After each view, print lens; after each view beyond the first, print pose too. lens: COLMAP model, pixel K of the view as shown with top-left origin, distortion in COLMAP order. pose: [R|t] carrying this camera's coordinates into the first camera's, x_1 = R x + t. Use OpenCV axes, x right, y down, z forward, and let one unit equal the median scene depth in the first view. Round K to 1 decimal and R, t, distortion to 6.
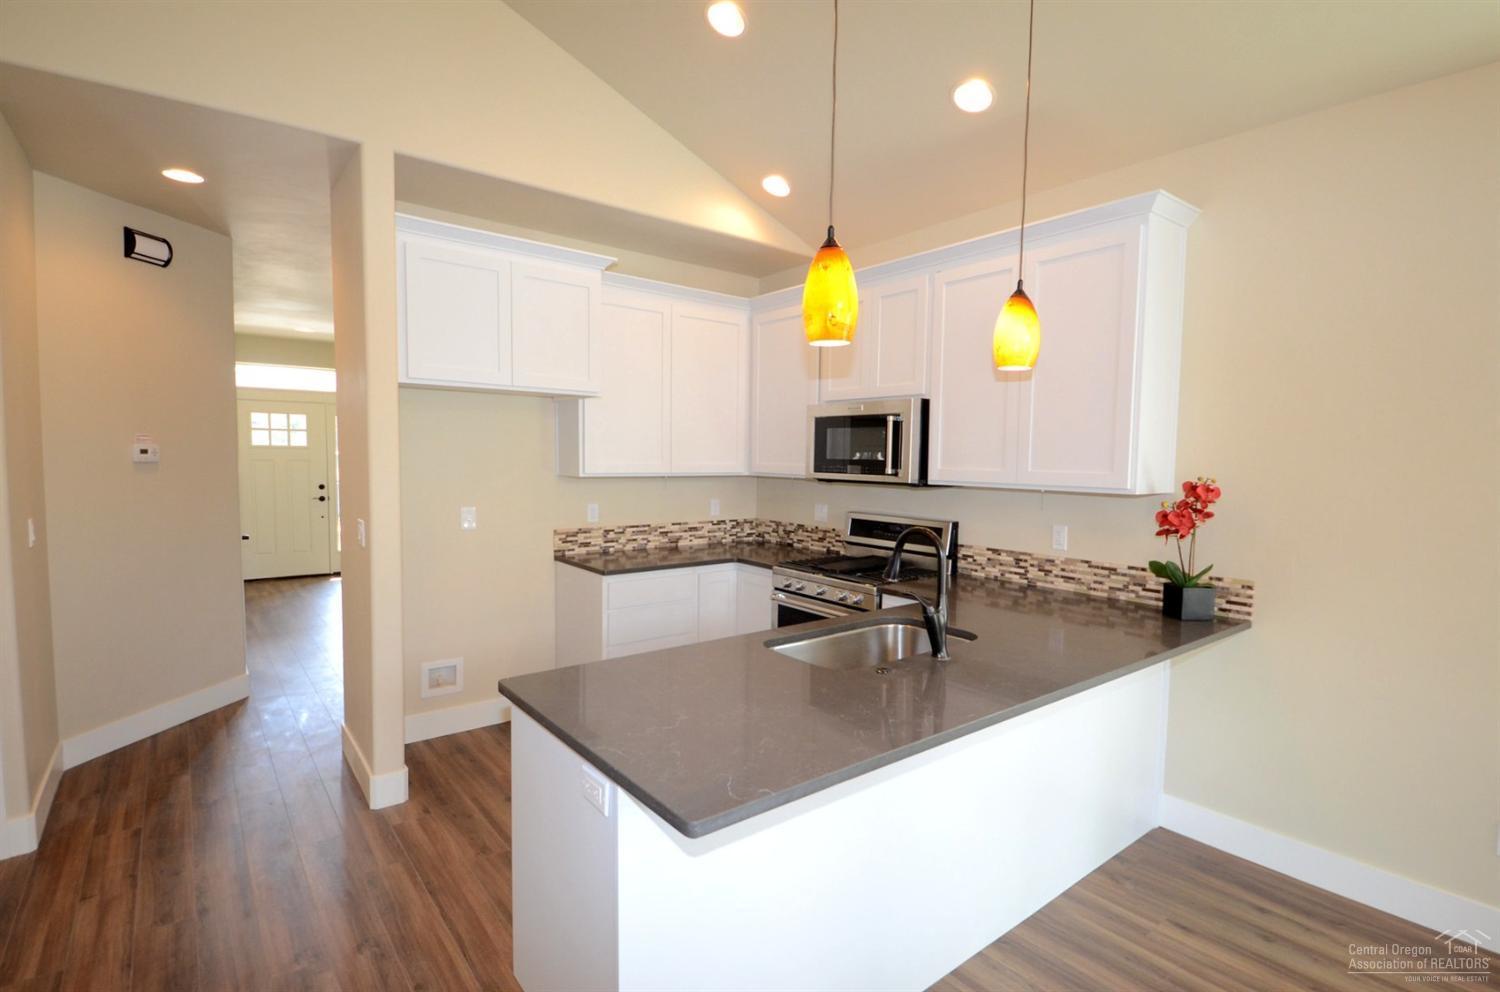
lens RADIAL K [[718.2, 0, 759.0], [0, 718.2, 499.7], [0, 0, 1]] dist [0.050087, -0.044067]
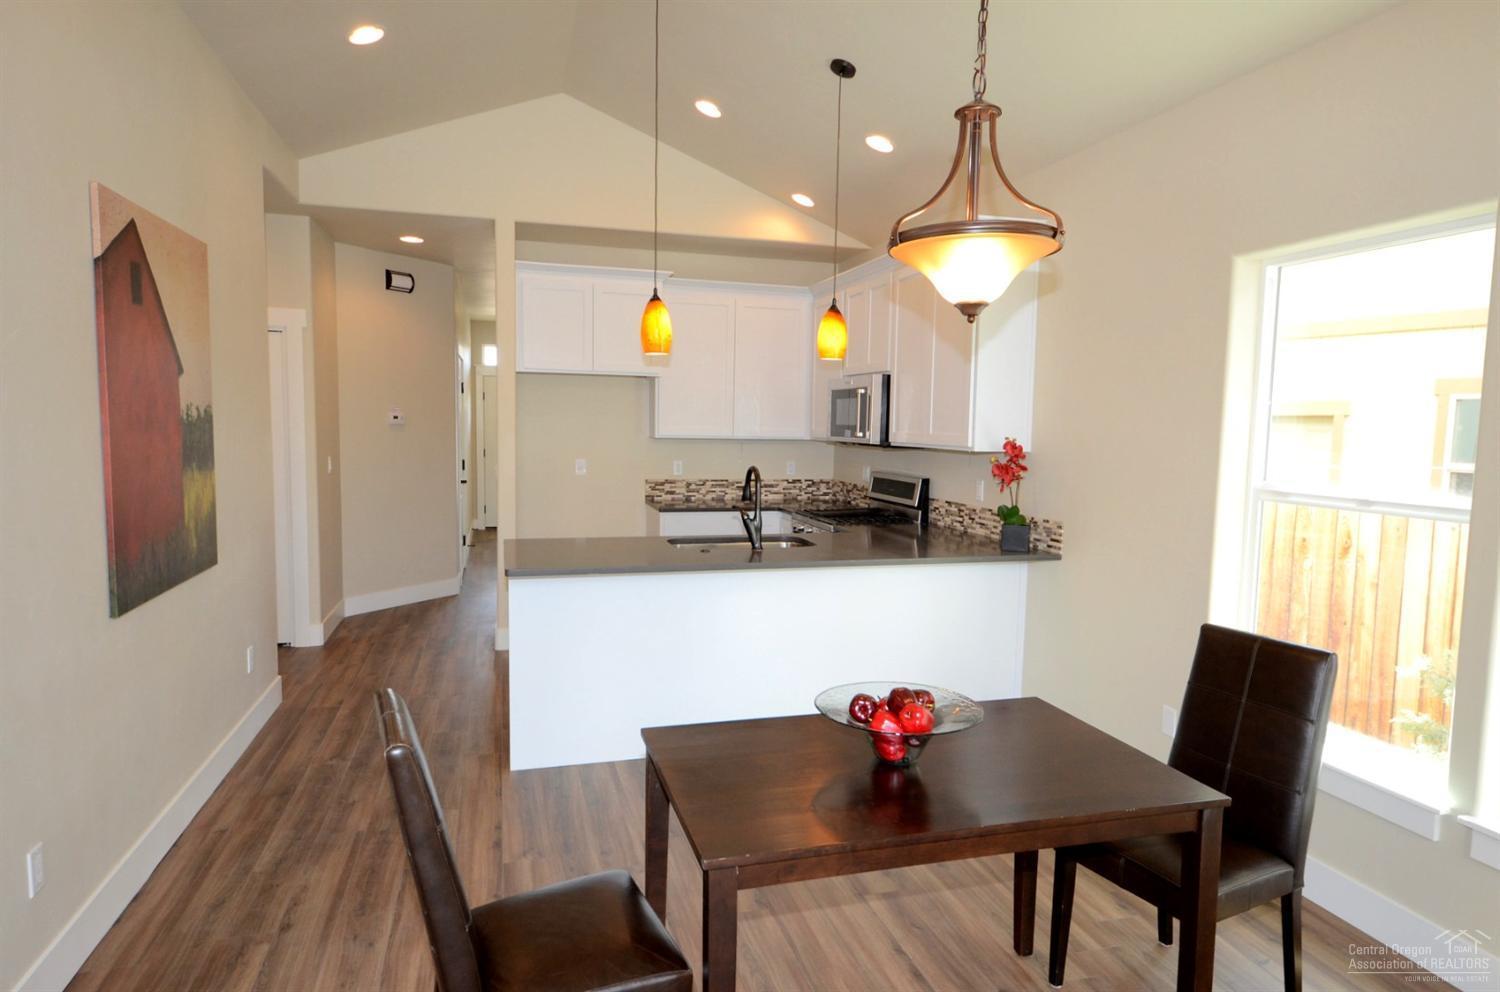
lens RADIAL K [[909.5, 0, 750.0], [0, 909.5, 496.0], [0, 0, 1]] dist [0.040704, -0.000321]
pose [[0.920865, 0.034964, -0.388311, 0.577756], [-0.030010, 0.999372, 0.018815, 0.039457], [0.388725, -0.005673, 0.921336, -0.468363]]
